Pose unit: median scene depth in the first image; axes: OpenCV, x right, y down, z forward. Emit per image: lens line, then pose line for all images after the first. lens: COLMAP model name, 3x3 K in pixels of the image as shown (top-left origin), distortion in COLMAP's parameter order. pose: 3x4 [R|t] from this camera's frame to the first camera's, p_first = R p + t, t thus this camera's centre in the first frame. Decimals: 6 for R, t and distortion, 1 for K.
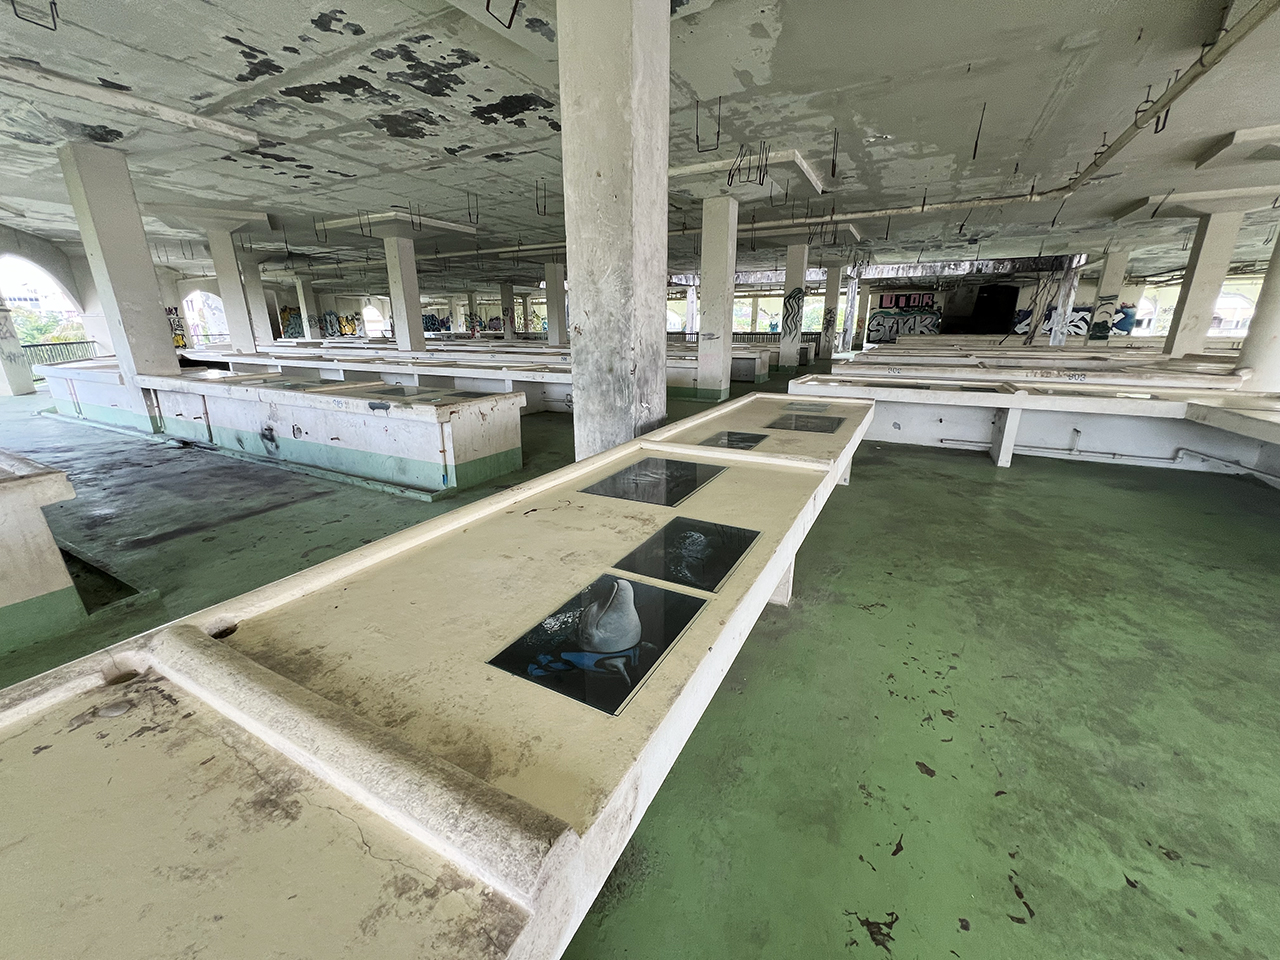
lens RADIAL K [[512.9, 0, 639.9], [0, 512.9, 480.5], [0, 0, 1]] dist [0.000270, 0.000010]
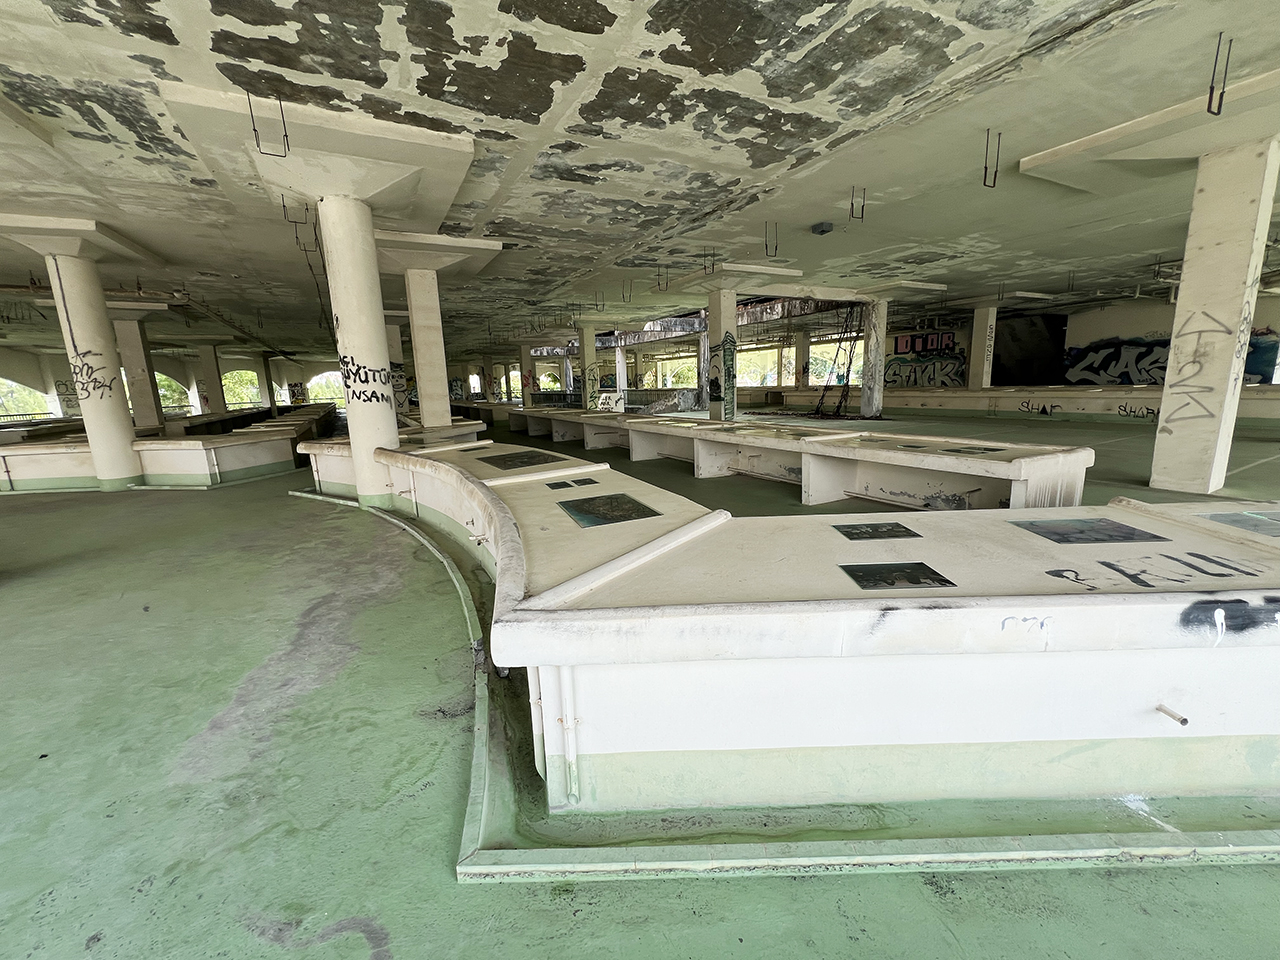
lens RADIAL K [[512.9, 0, 640.1], [0, 512.9, 479.5], [0, 0, 1]] dist [0.000270, 0.000010]
pose [[0.837684, 0.078968, -0.540417, 0.593810], [-0.127951, 0.990330, -0.053622, -0.054904], [0.530956, 0.114065, 0.839687, 0.159973]]
